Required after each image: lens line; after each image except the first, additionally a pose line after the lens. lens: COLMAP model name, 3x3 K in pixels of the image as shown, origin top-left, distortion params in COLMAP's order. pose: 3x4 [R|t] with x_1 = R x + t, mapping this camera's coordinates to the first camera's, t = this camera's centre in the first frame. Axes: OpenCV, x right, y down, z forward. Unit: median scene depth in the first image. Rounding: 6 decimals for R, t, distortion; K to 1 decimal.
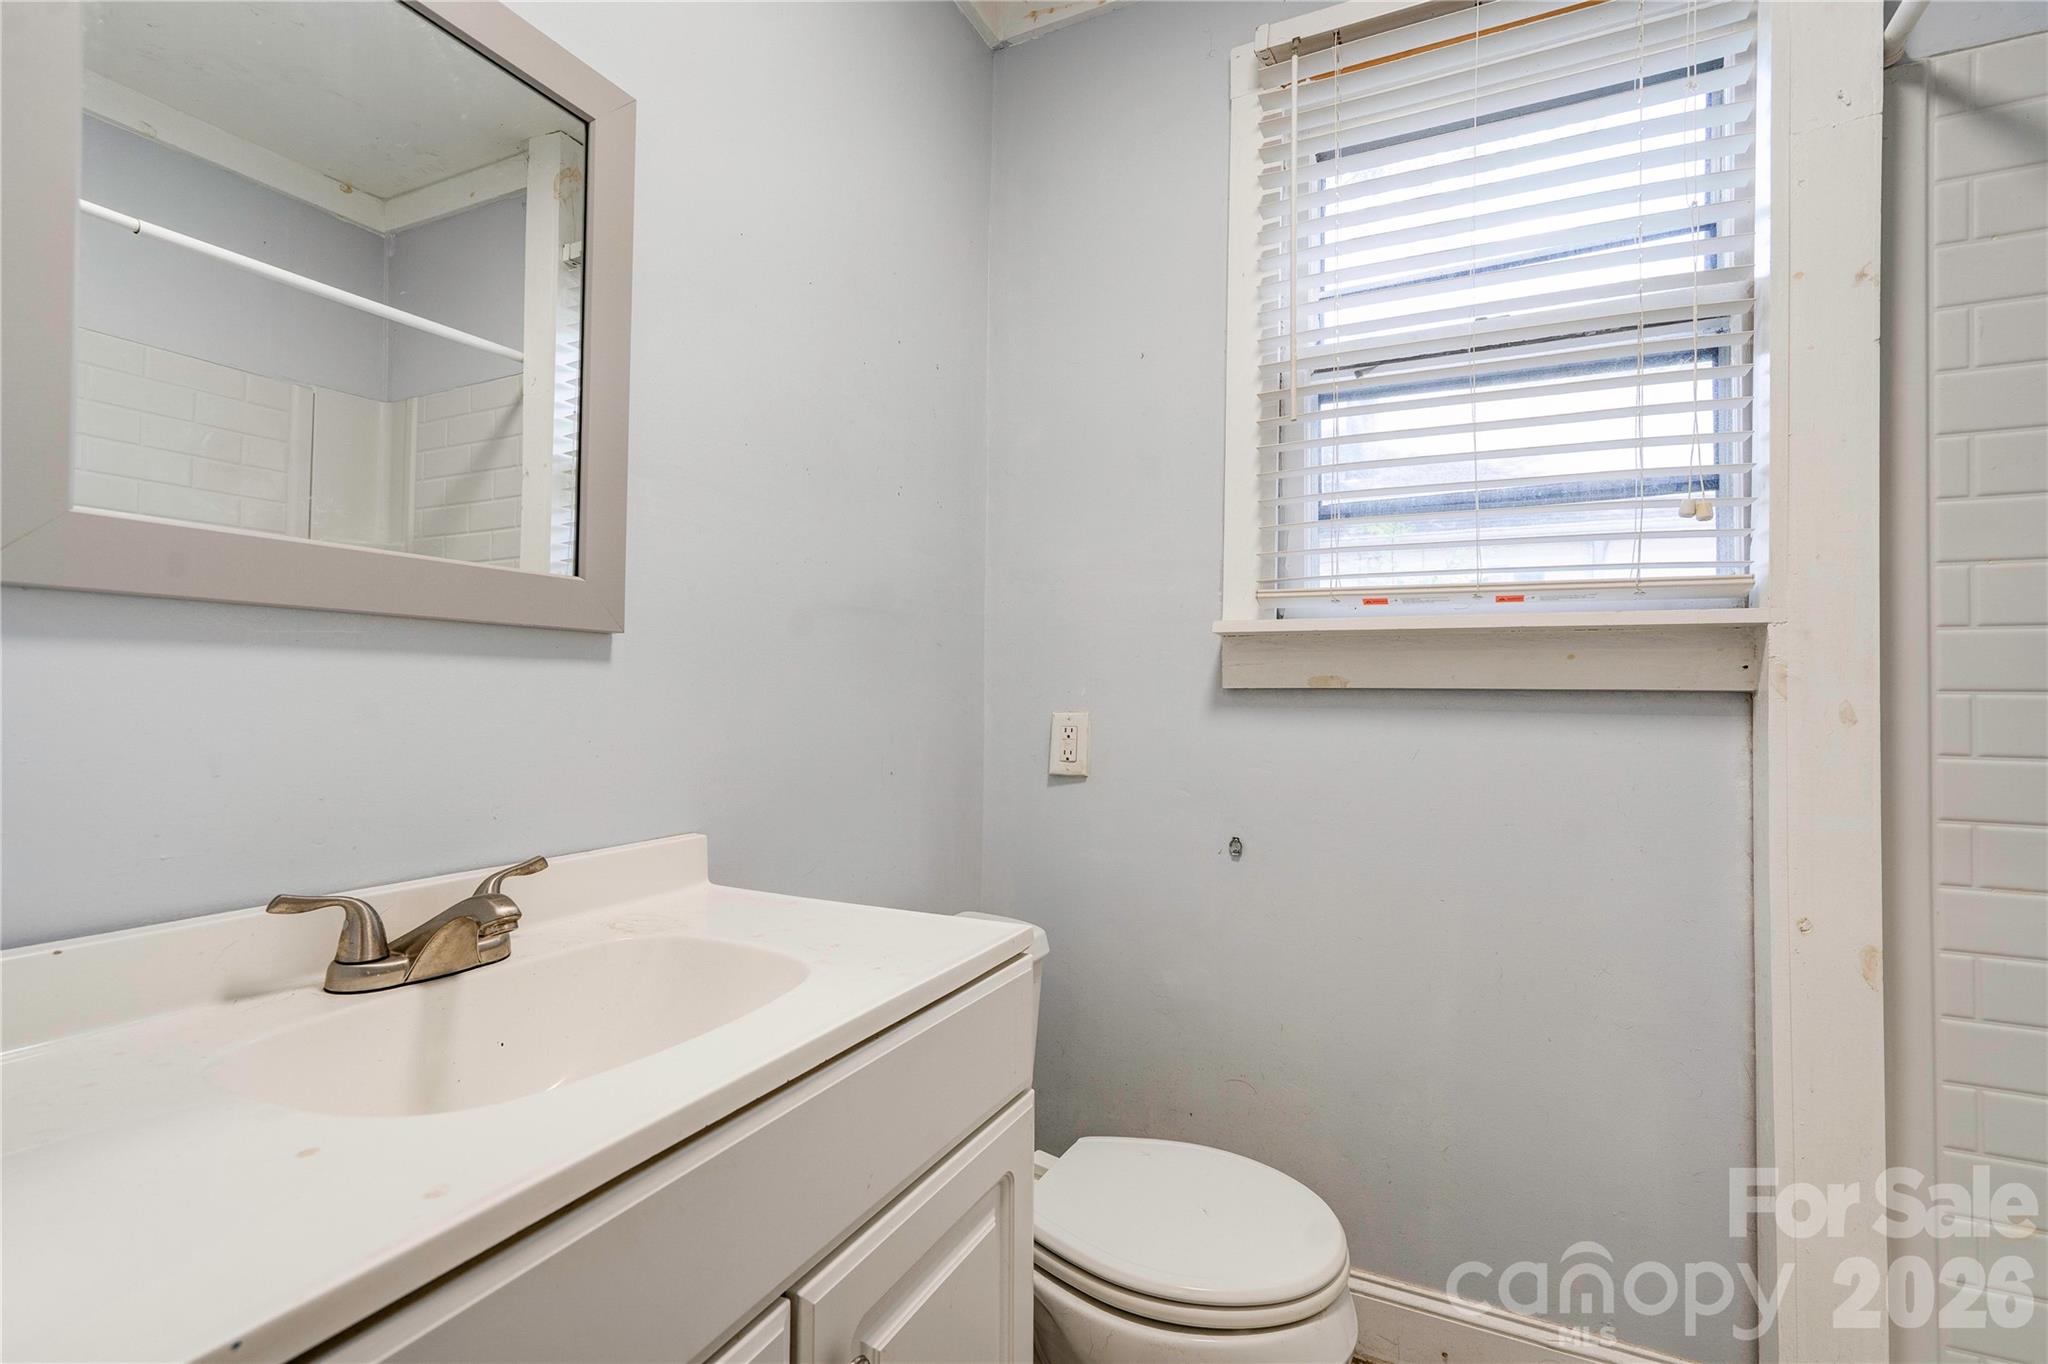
lens RADIAL K [[940.1, 0, 1016.1], [0, 940.1, 676.5], [0, 0, 1]] dist [-0.008595, 0.016277]
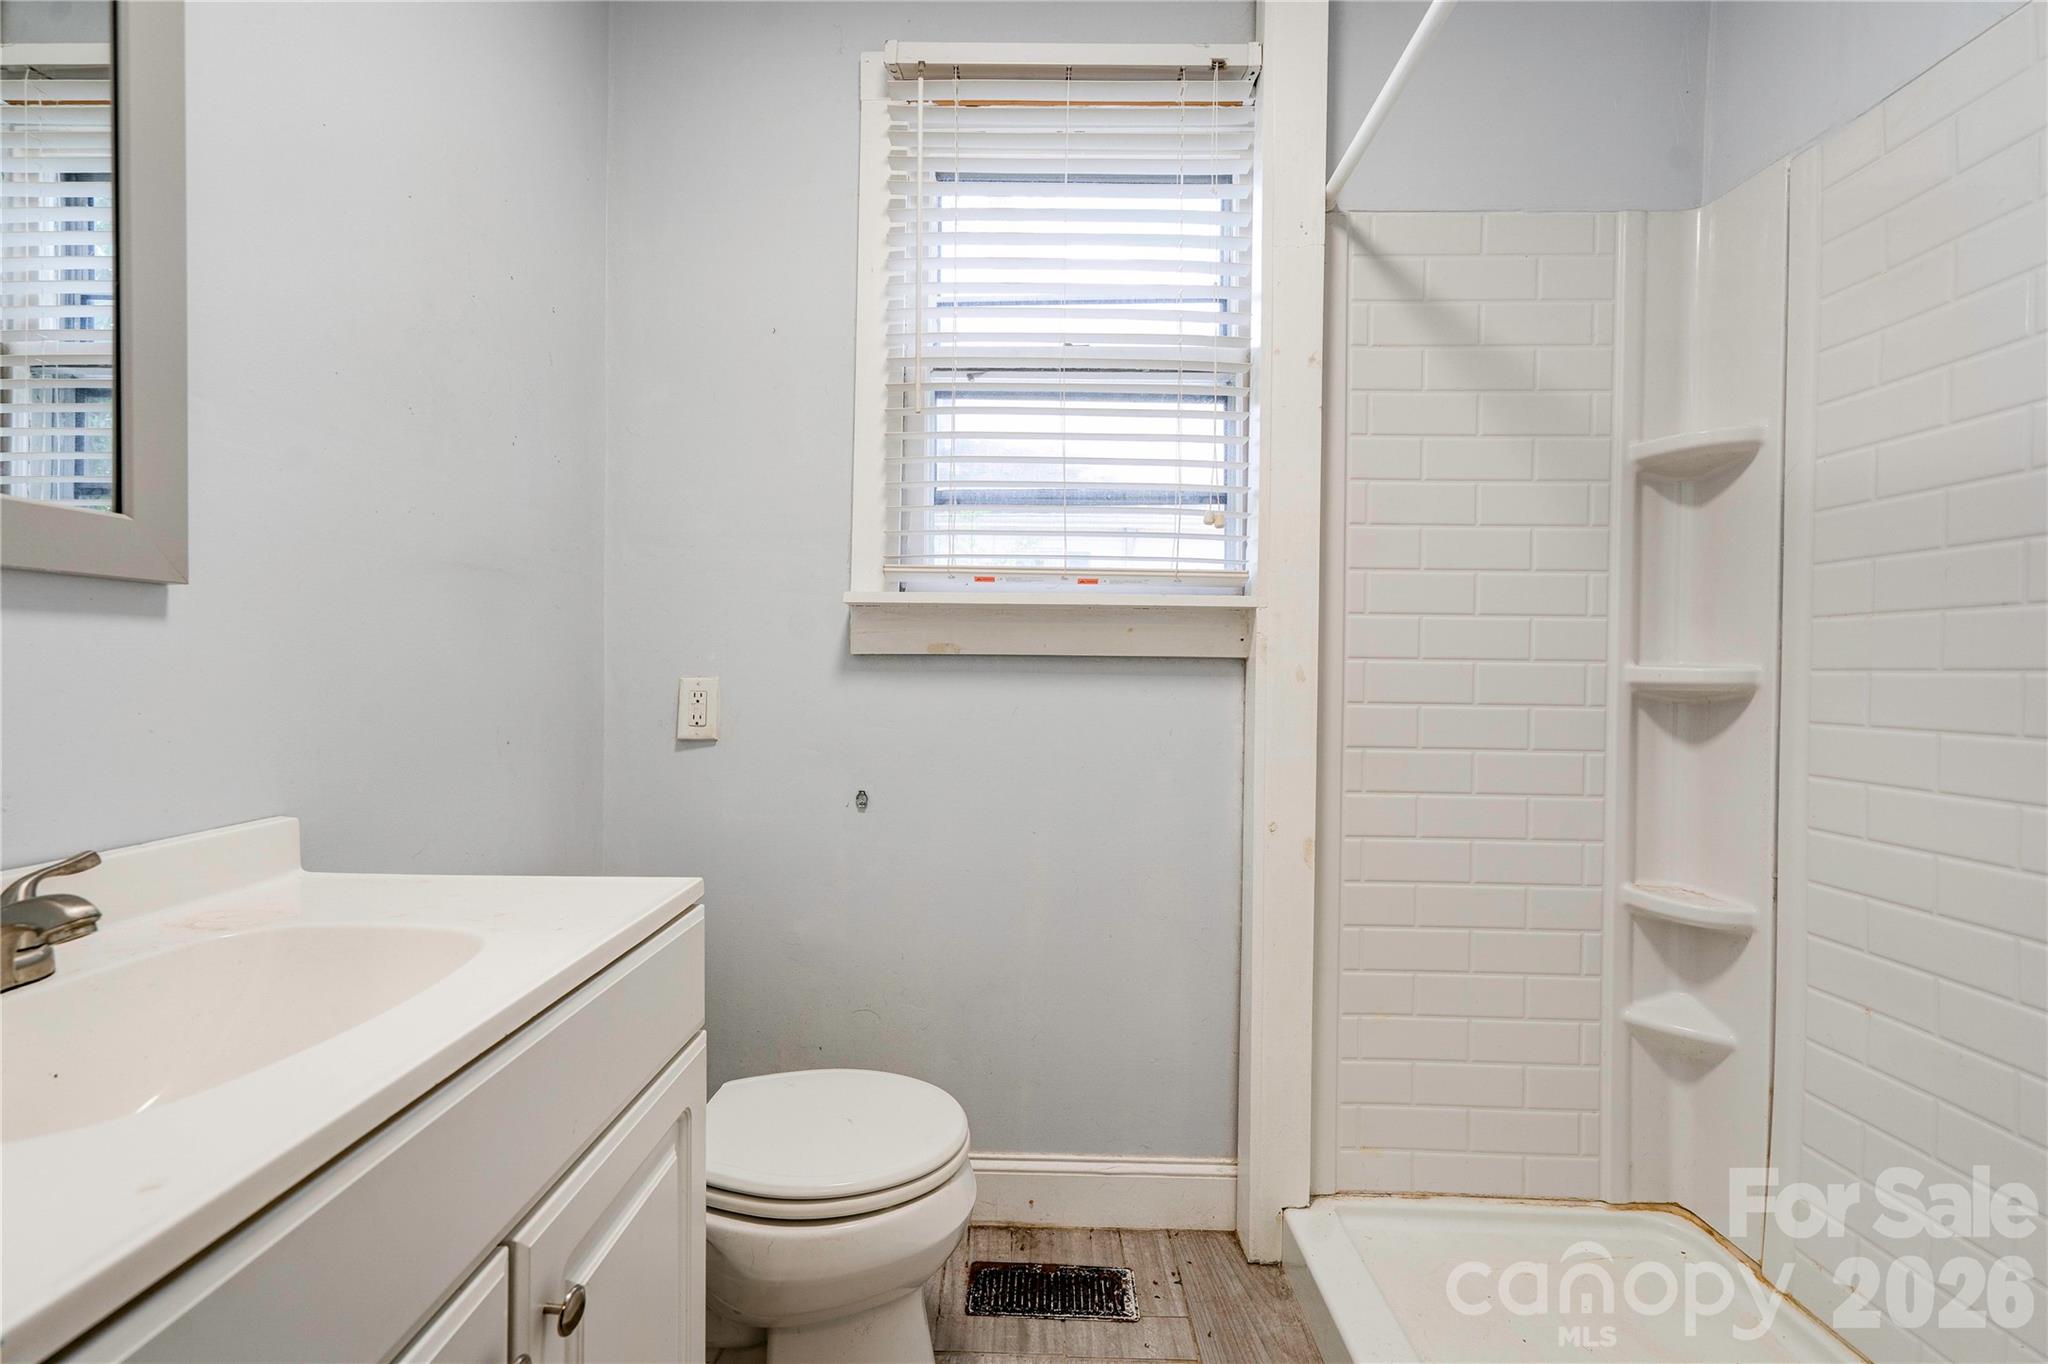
lens RADIAL K [[940.1, 0, 1016.1], [0, 940.1, 676.5], [0, 0, 1]] dist [-0.008595, 0.016277]
pose [[0.903859, -0.005343, 0.427798, -0.081936], [-0.009465, 0.999428, 0.032479, 0.001653], [-0.427727, -0.033406, 0.903291, -0.066983]]
